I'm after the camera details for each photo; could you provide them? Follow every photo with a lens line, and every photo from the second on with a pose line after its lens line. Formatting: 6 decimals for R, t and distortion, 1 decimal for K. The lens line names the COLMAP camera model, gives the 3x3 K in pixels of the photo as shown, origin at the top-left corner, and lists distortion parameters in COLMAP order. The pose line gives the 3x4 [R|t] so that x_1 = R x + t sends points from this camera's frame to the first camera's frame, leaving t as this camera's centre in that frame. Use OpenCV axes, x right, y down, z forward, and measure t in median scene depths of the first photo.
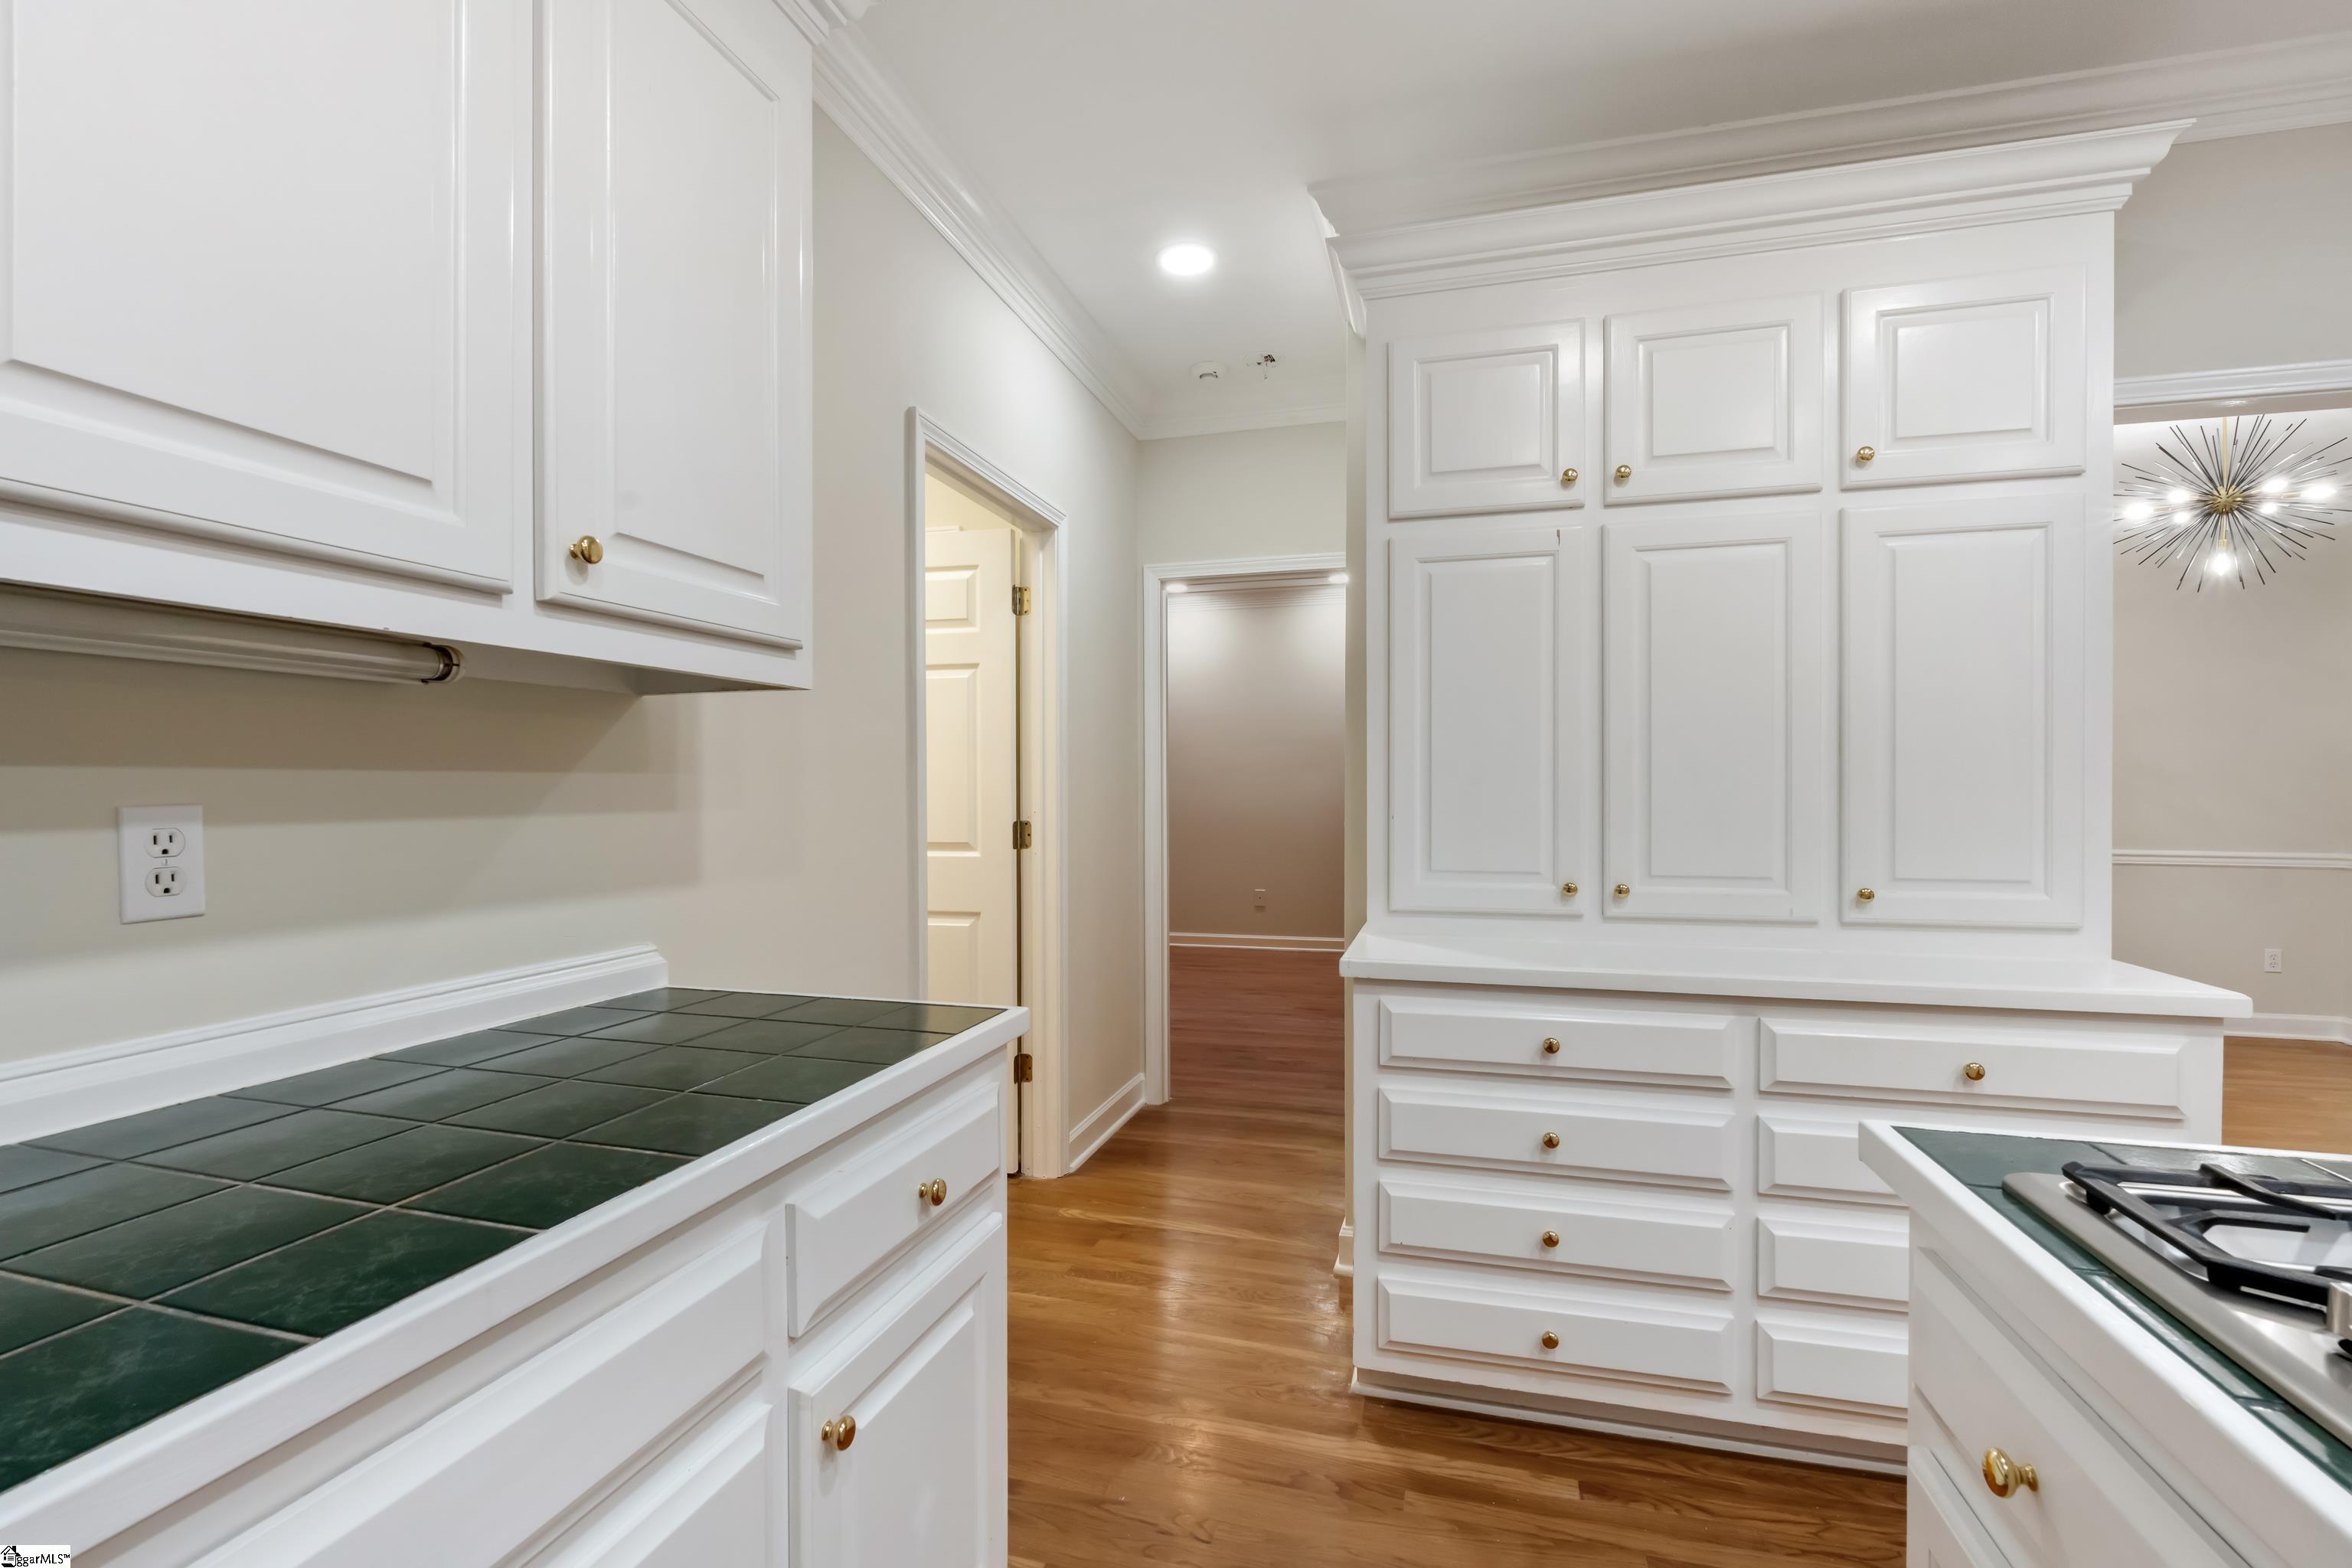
lens RADIAL K [[1028.9, 0, 1191.2], [0, 1028.9, 799.7], [0, 0, 1]] dist [-0.001233, 0.000342]
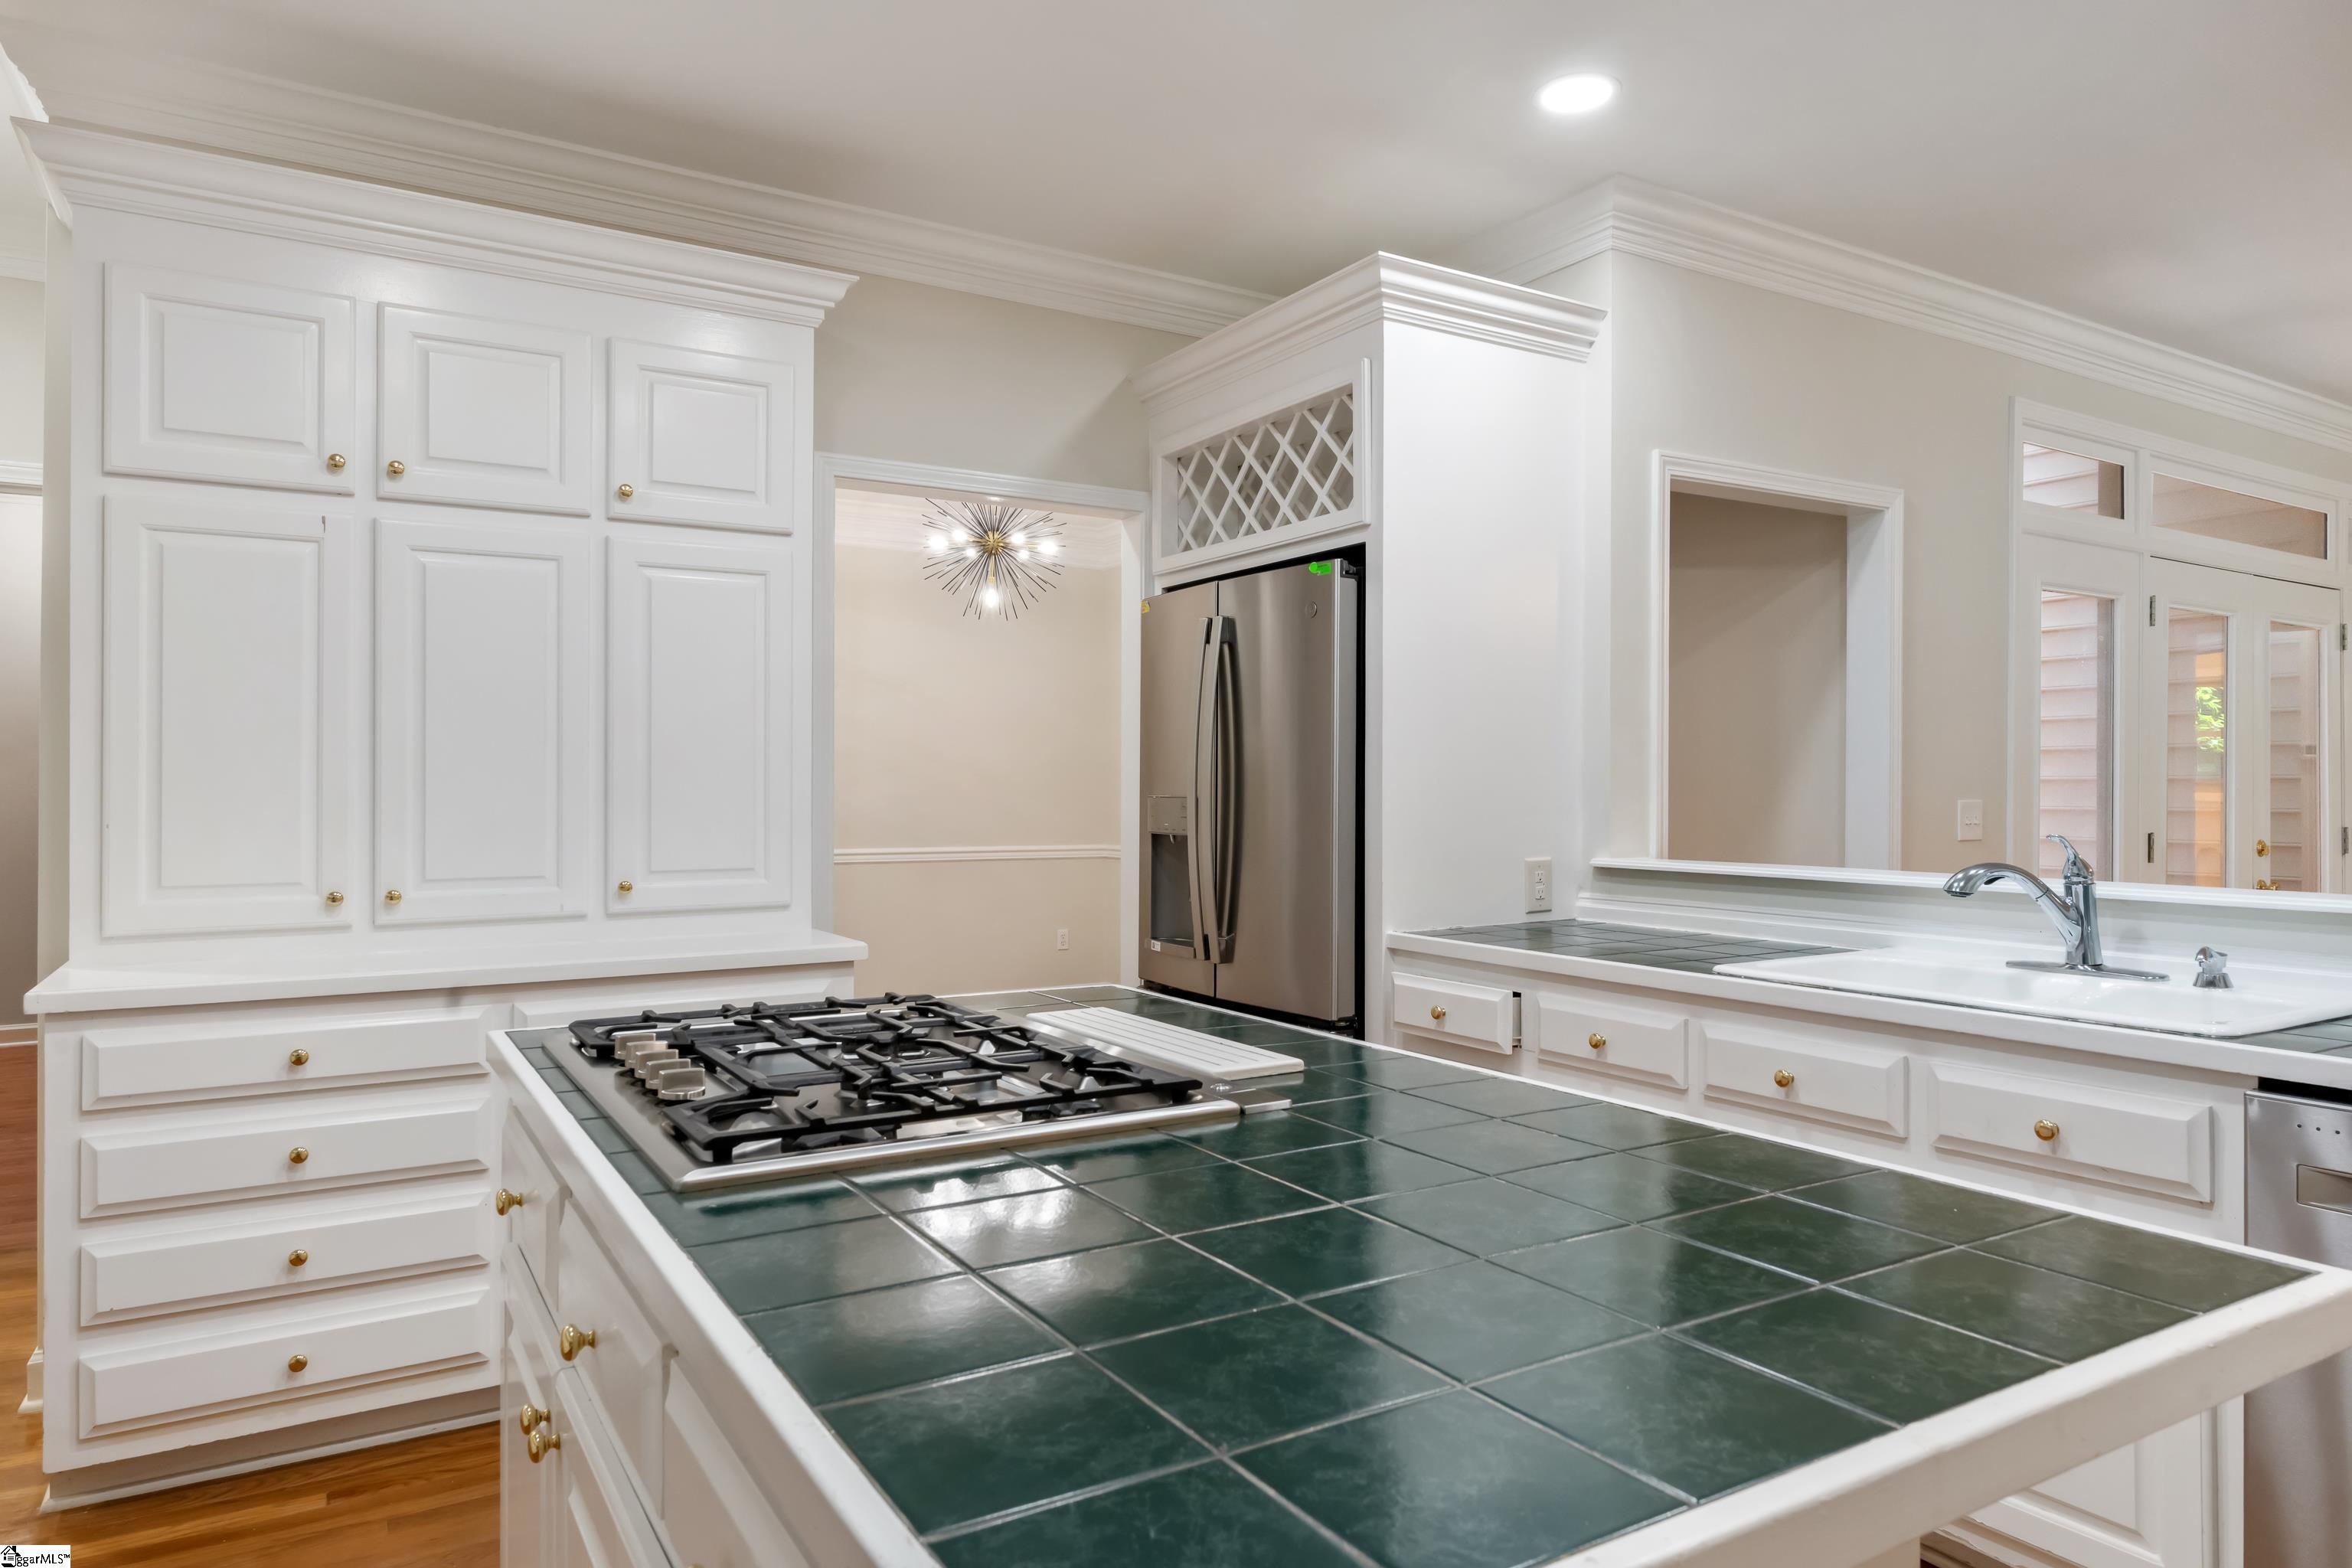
lens RADIAL K [[1436.6, 0, 1177.3], [0, 1436.6, 775.1], [0, 0, 1]] dist [-0.004968, 0.000260]
pose [[0.691814, 0.006286, 0.722048, -0.049874], [0.008276, 0.999827, -0.016634, 0.002251], [-0.722028, 0.017484, 0.691643, -0.490129]]
